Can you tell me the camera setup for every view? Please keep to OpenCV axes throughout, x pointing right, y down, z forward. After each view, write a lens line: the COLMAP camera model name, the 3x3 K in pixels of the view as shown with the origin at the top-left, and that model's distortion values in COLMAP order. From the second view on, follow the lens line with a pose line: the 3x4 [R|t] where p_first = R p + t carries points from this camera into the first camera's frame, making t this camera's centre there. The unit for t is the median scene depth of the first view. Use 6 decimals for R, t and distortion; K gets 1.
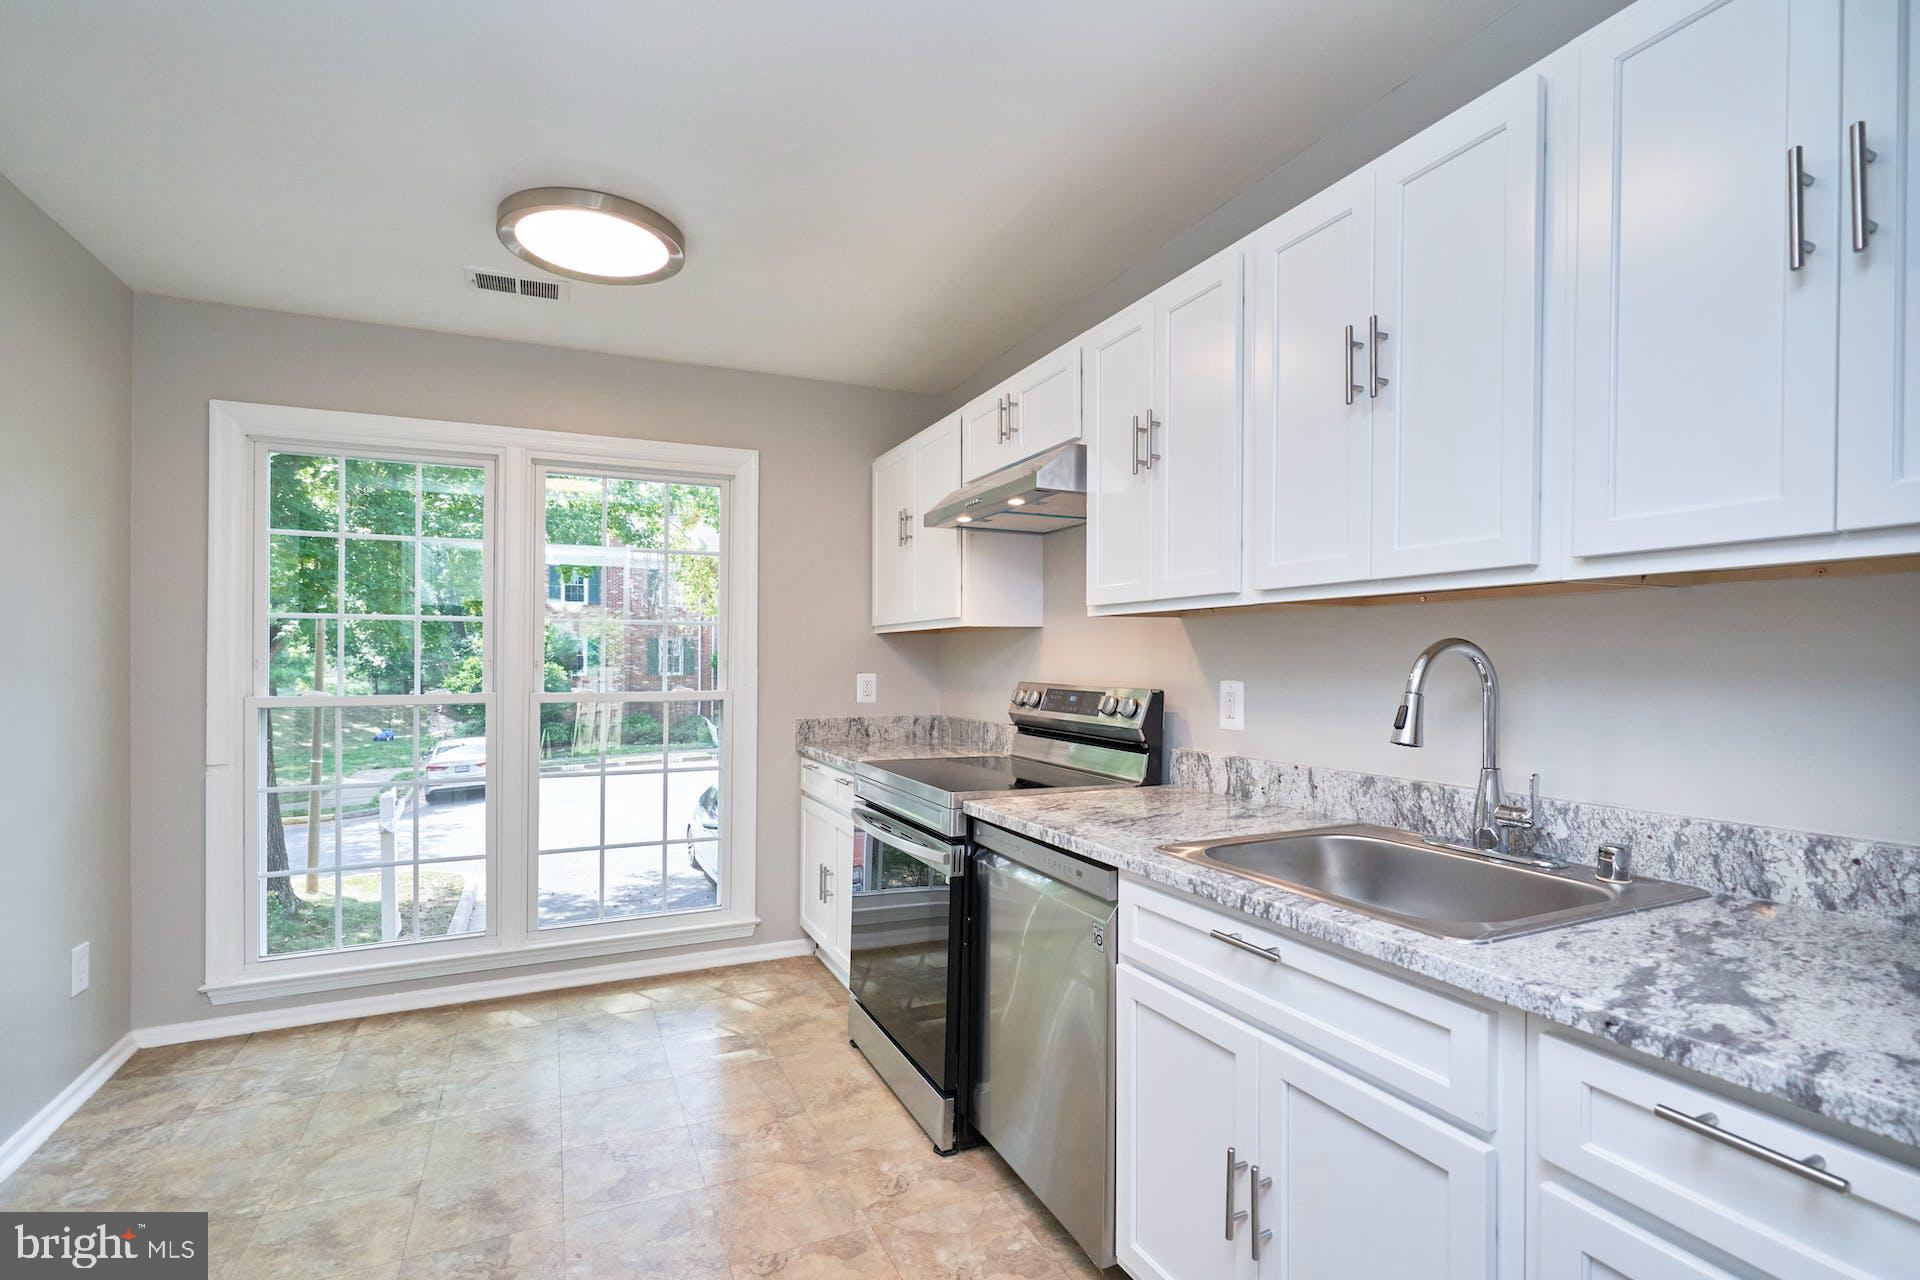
lens RADIAL K [[905.1, 0, 959.7], [0, 905.1, 653.3], [0, 0, 1]] dist [-0.000920, 0.000617]
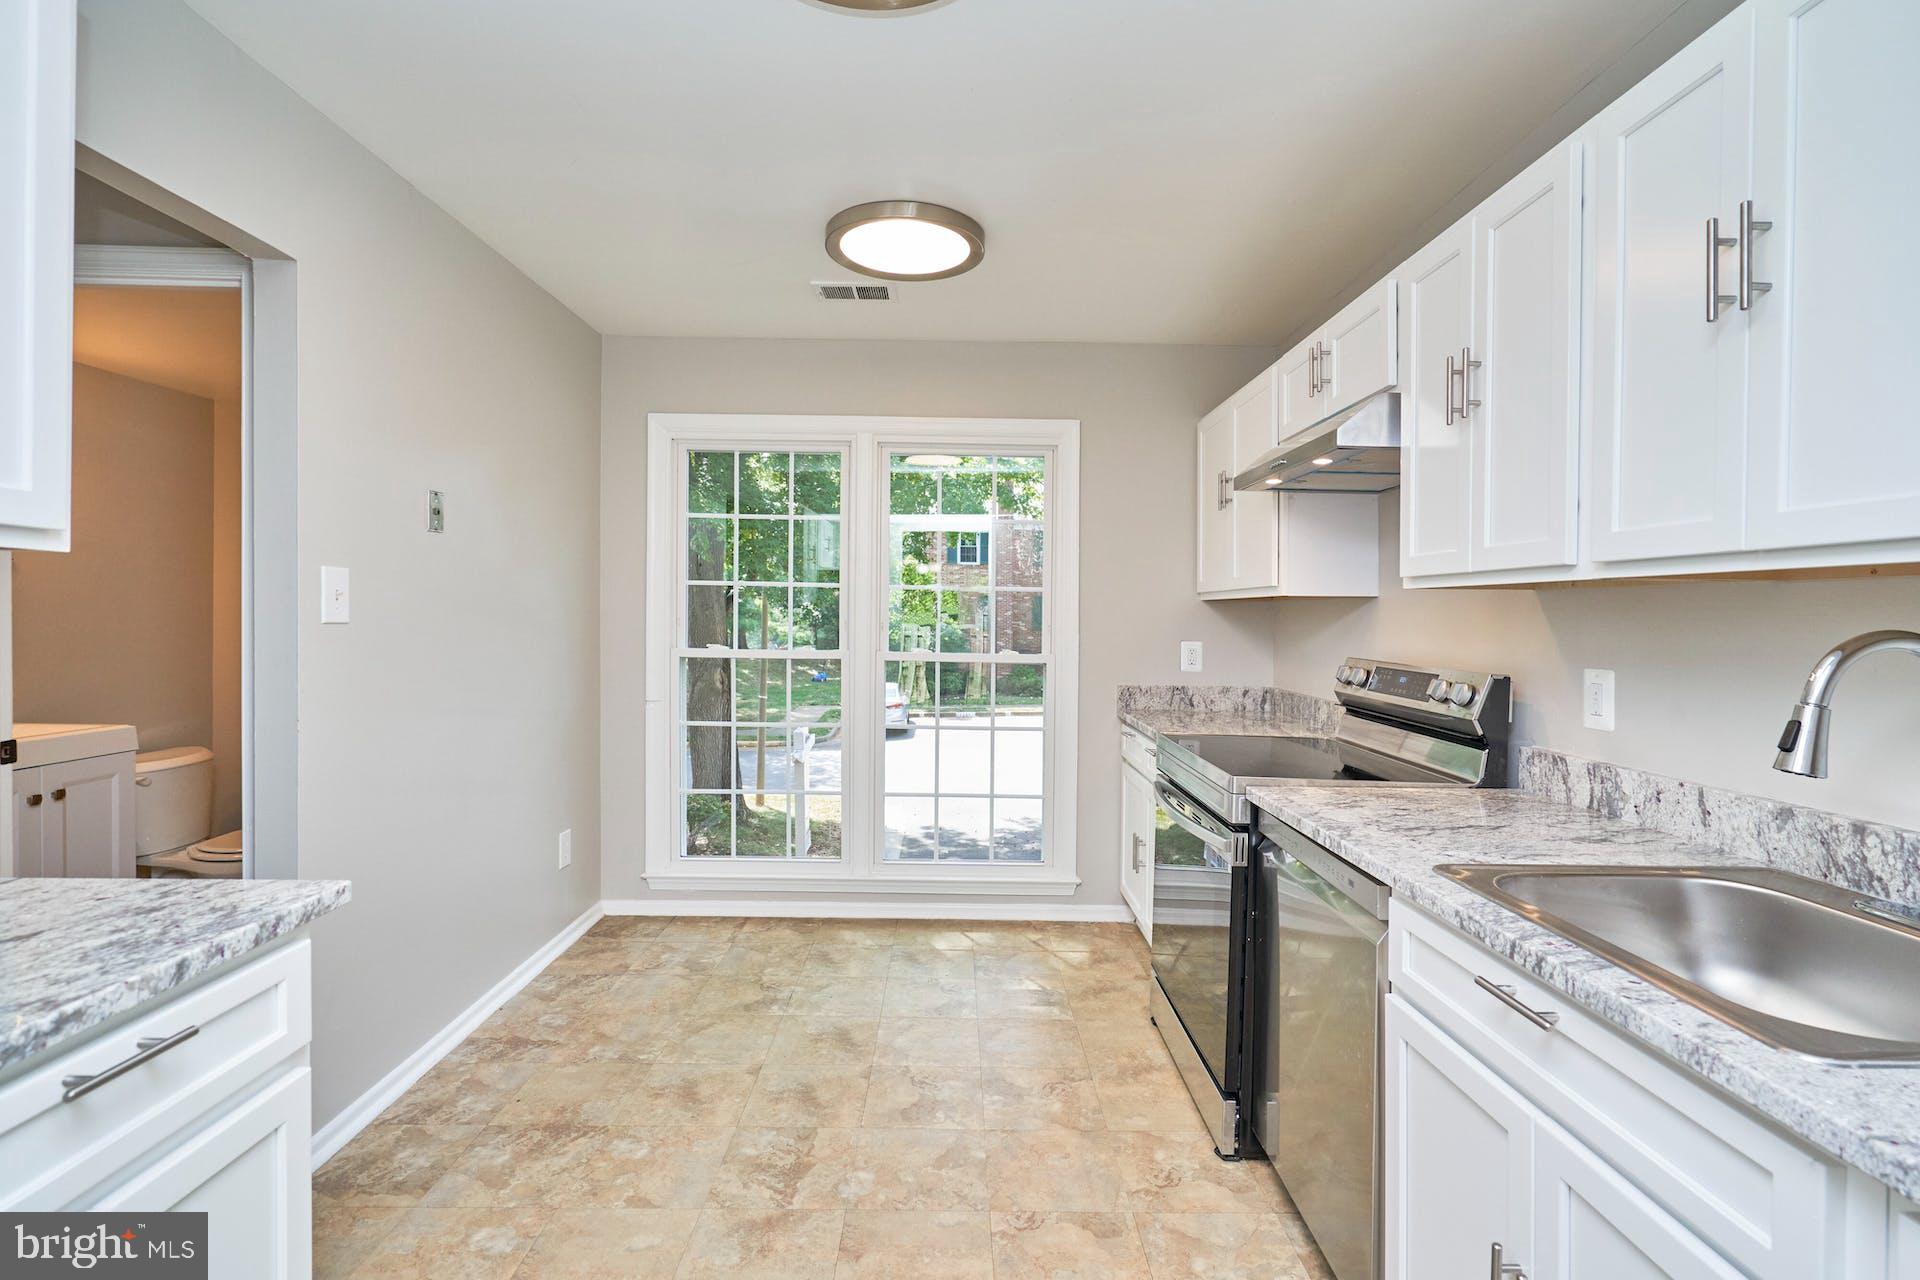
lens RADIAL K [[904.5, 0, 952.9], [0, 904.5, 614.7], [0, 0, 1]] dist [-0.001465, 0.001290]
pose [[0.910826, 0.015910, -0.412485, 0.103660], [-0.014442, 0.999873, 0.006678, -0.014910], [0.412539, -0.000126, 0.910940, 0.024786]]
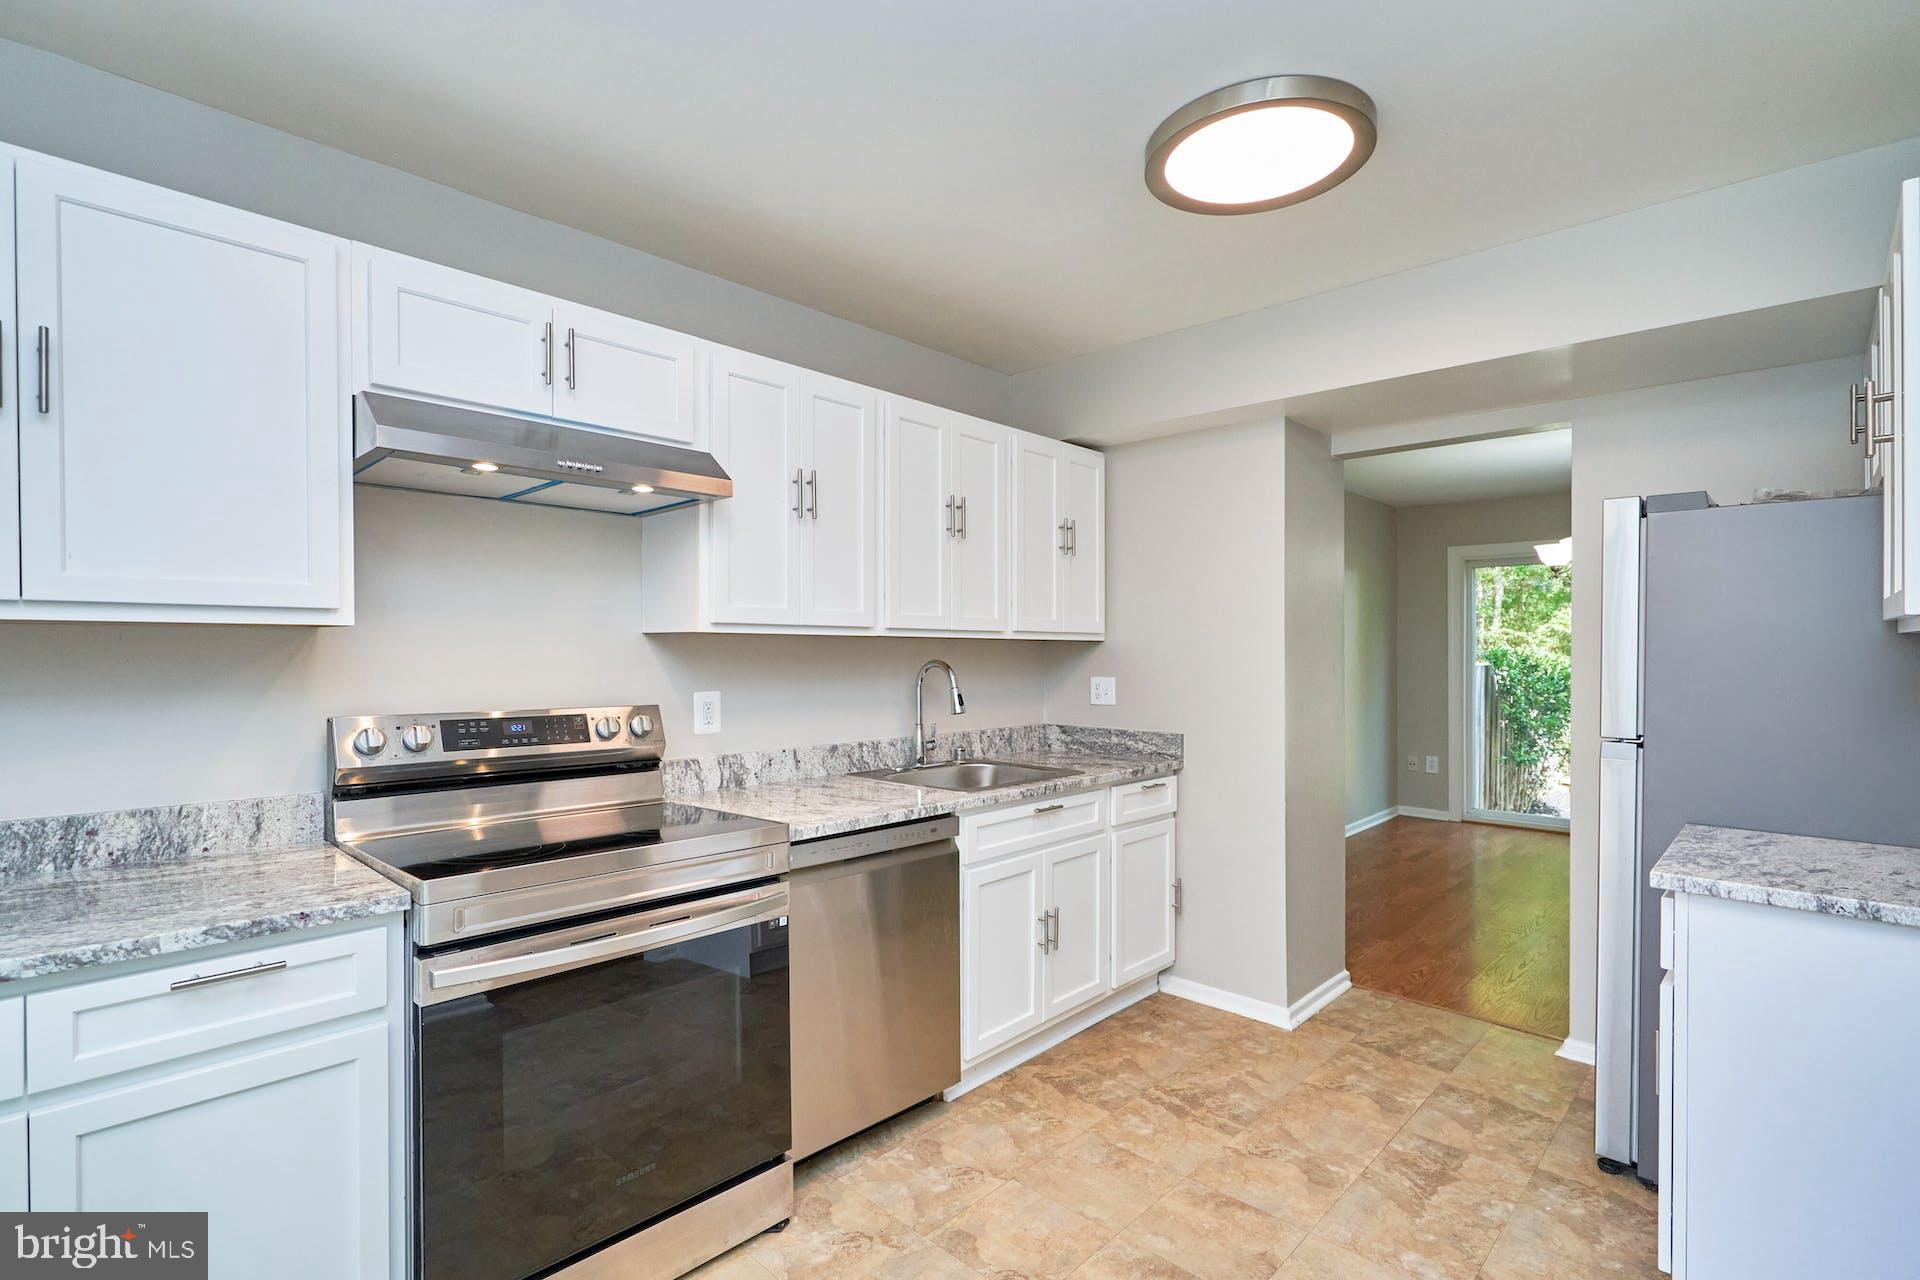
lens RADIAL K [[905.1, 0, 959.7], [0, 905.1, 653.3], [0, 0, 1]] dist [-0.000920, 0.000617]
pose [[-0.374683, 0.001984, 0.927151, -0.872387], [-0.005792, 0.999973, -0.004481, -0.014610], [-0.927135, -0.007049, -0.374662, 1.112861]]
